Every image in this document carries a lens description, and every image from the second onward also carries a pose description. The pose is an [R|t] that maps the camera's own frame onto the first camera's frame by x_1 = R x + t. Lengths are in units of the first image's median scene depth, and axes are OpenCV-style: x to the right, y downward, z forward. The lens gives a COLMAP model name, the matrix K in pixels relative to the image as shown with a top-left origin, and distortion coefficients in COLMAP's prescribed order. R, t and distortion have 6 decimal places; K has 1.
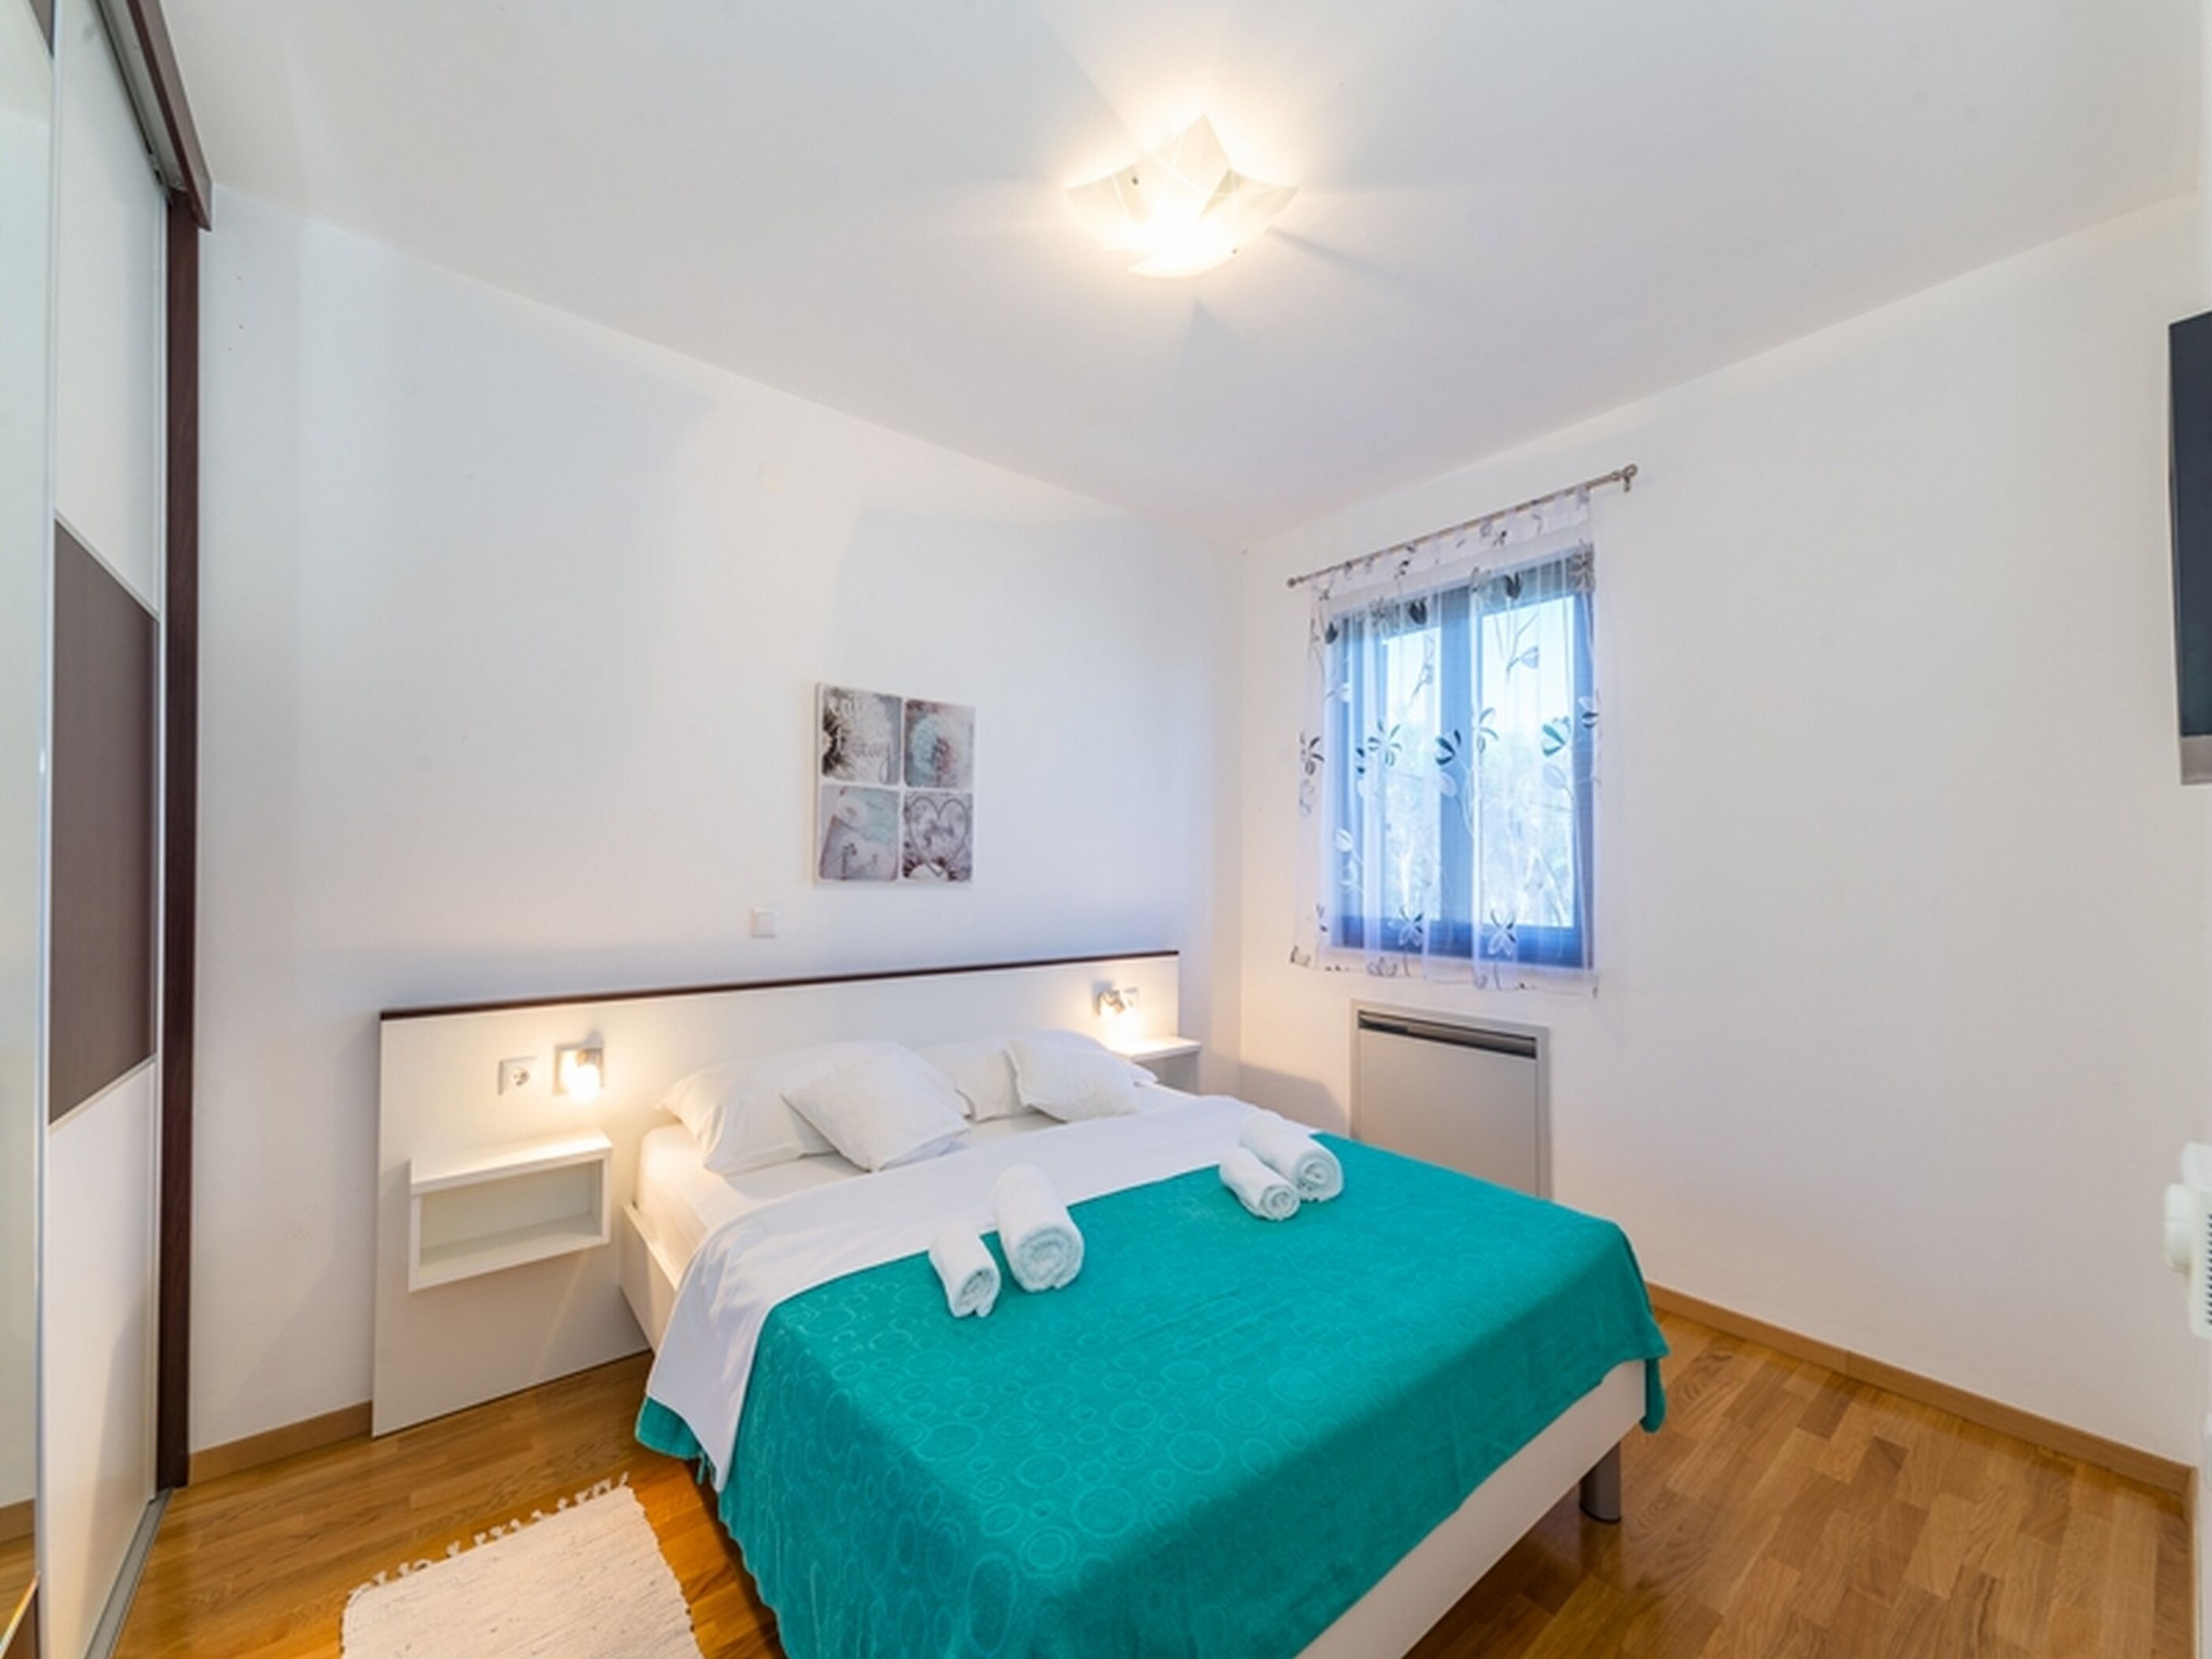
lens RADIAL K [[865.0, 0, 1099.7], [0, 865.0, 865.4], [0, 0, 1]] dist [0.002707, 0.000331]
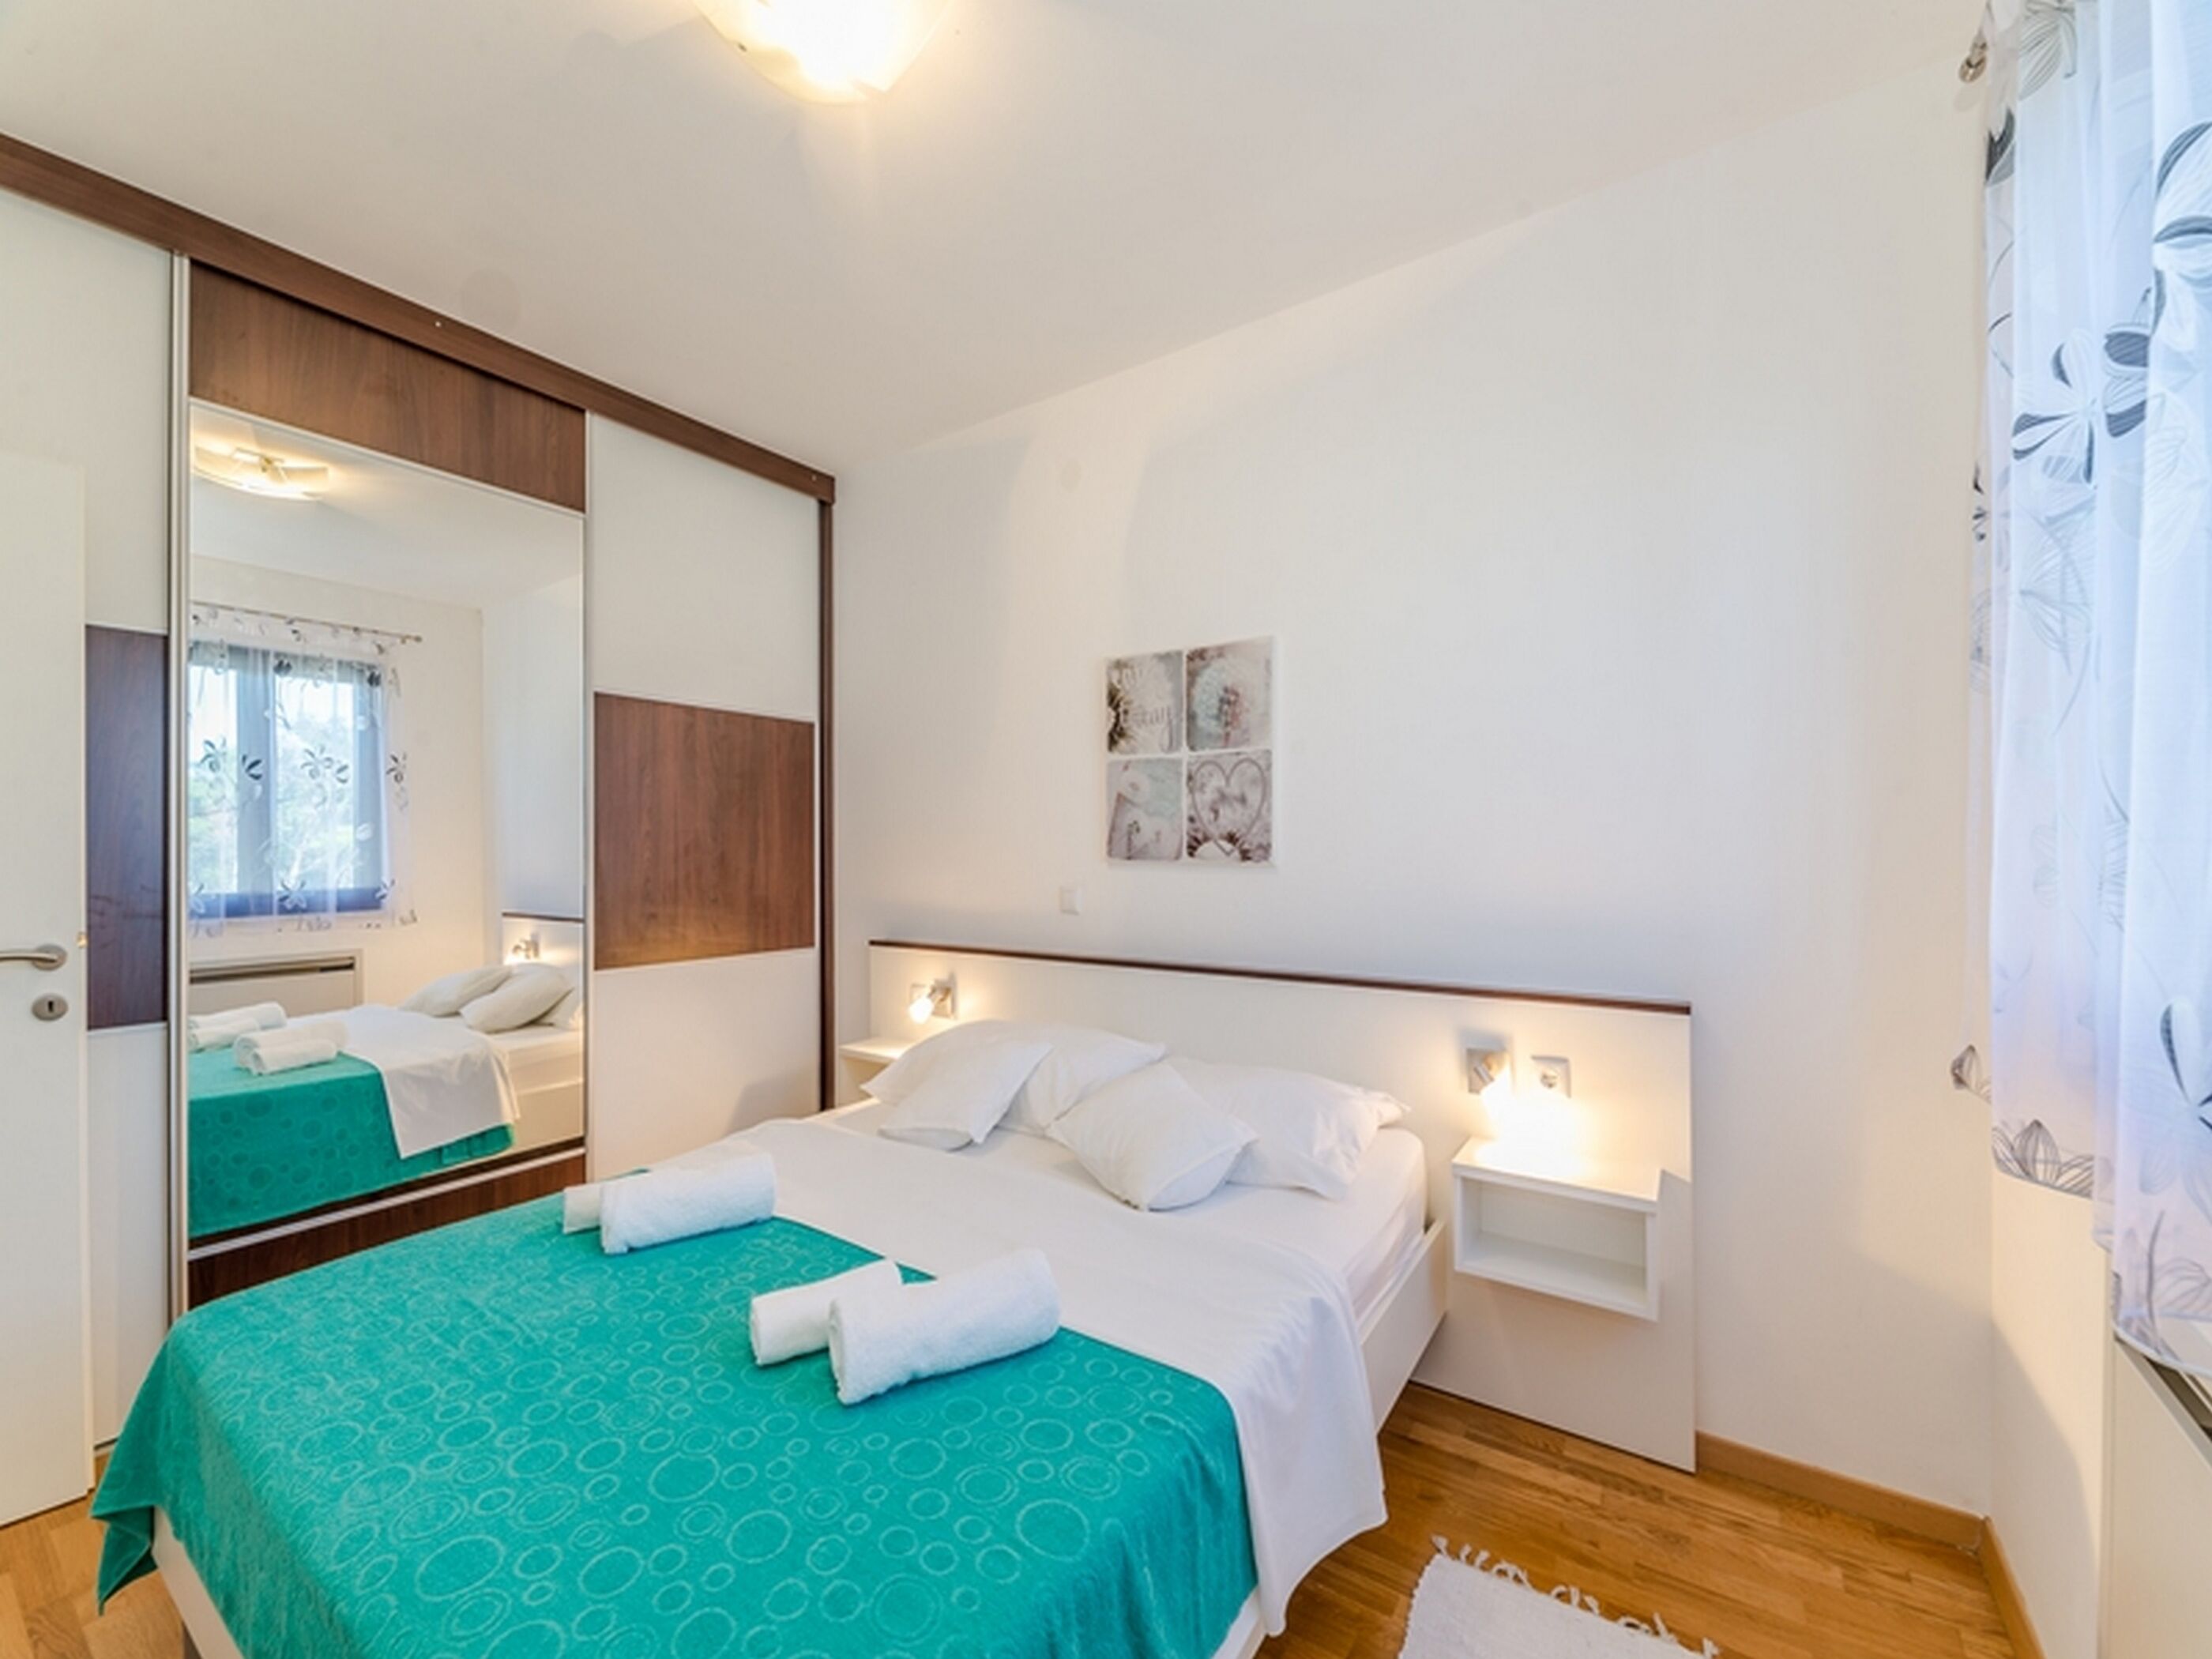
lens RADIAL K [[869.1, 0, 1111.9], [0, 869.1, 845.7], [0, 0, 1]] dist [-0.008300, 0.000122]
pose [[0.294401, -0.010754, -0.955621, 0.574174], [0.010437, 0.999913, -0.008038, 0.008714], [0.955625, -0.007607, 0.294488, 0.661453]]
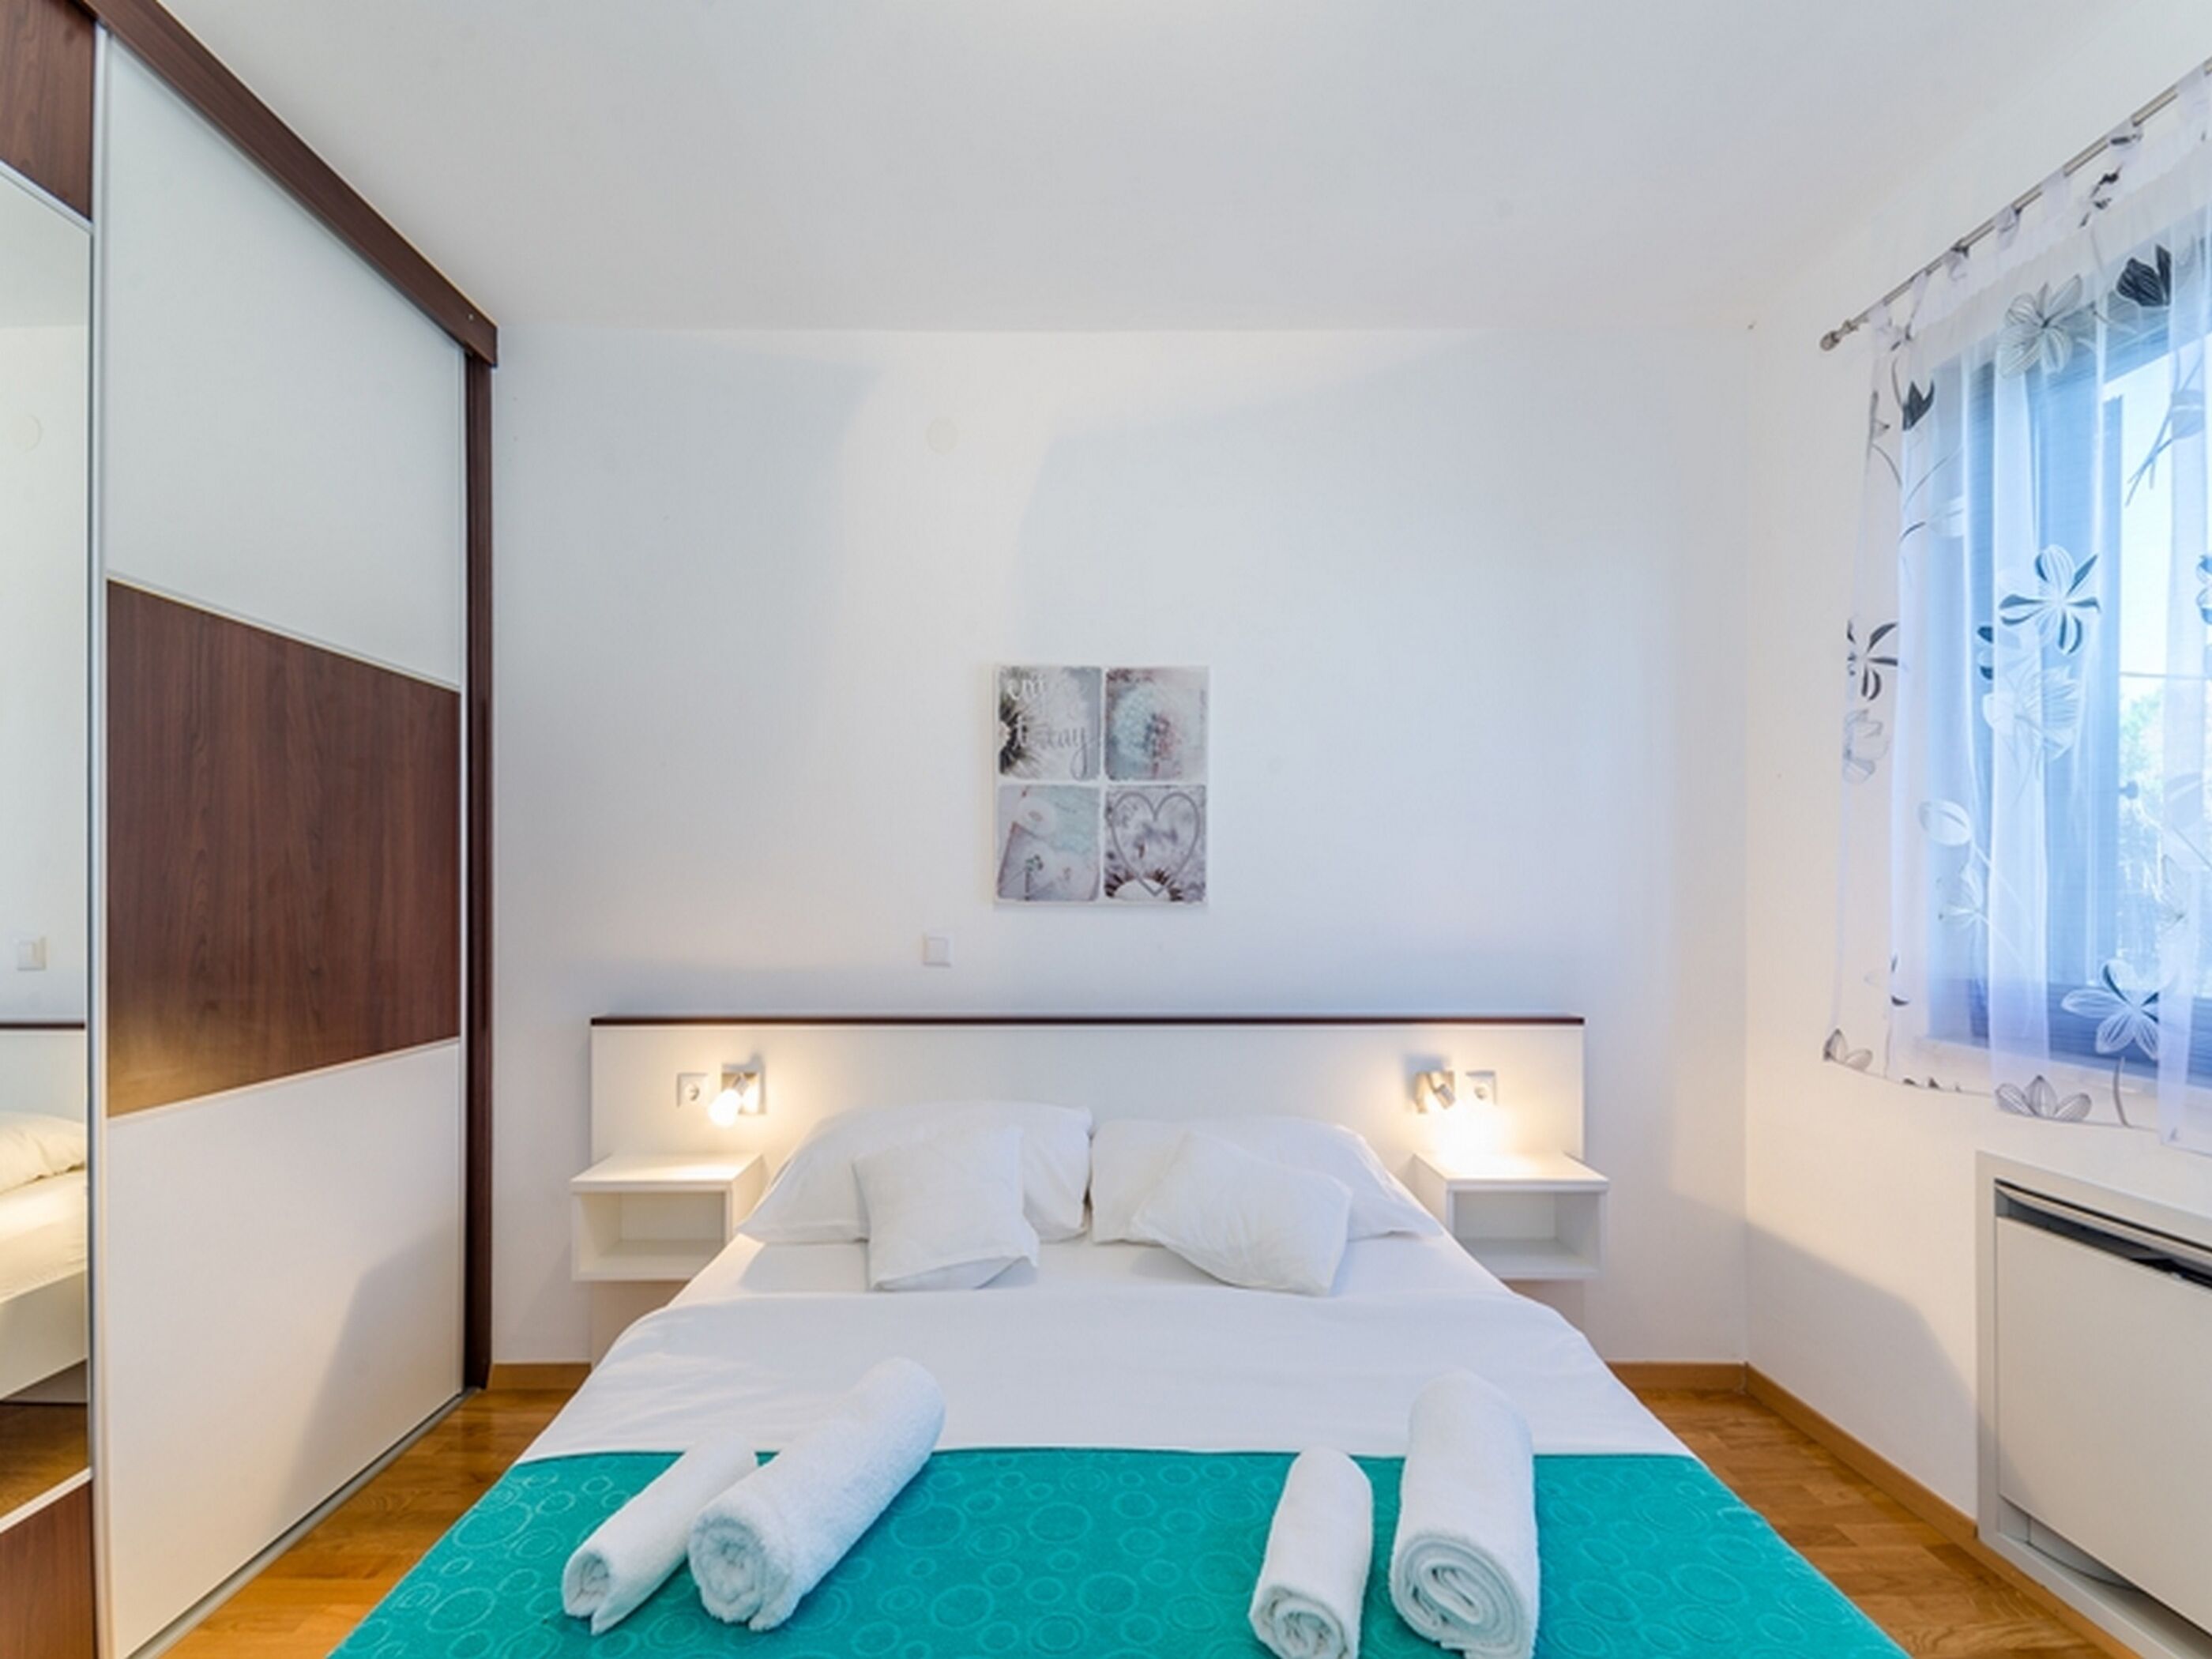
lens RADIAL K [[870.1, 0, 1101.4], [0, 870.1, 885.3], [0, 0, 1]] dist [0.001687, -0.000314]
pose [[0.777921, -0.006891, -0.628324, 0.261072], [0.006760, 0.999974, -0.002598, 0.005165], [0.628325, -0.002226, 0.777948, 0.379424]]
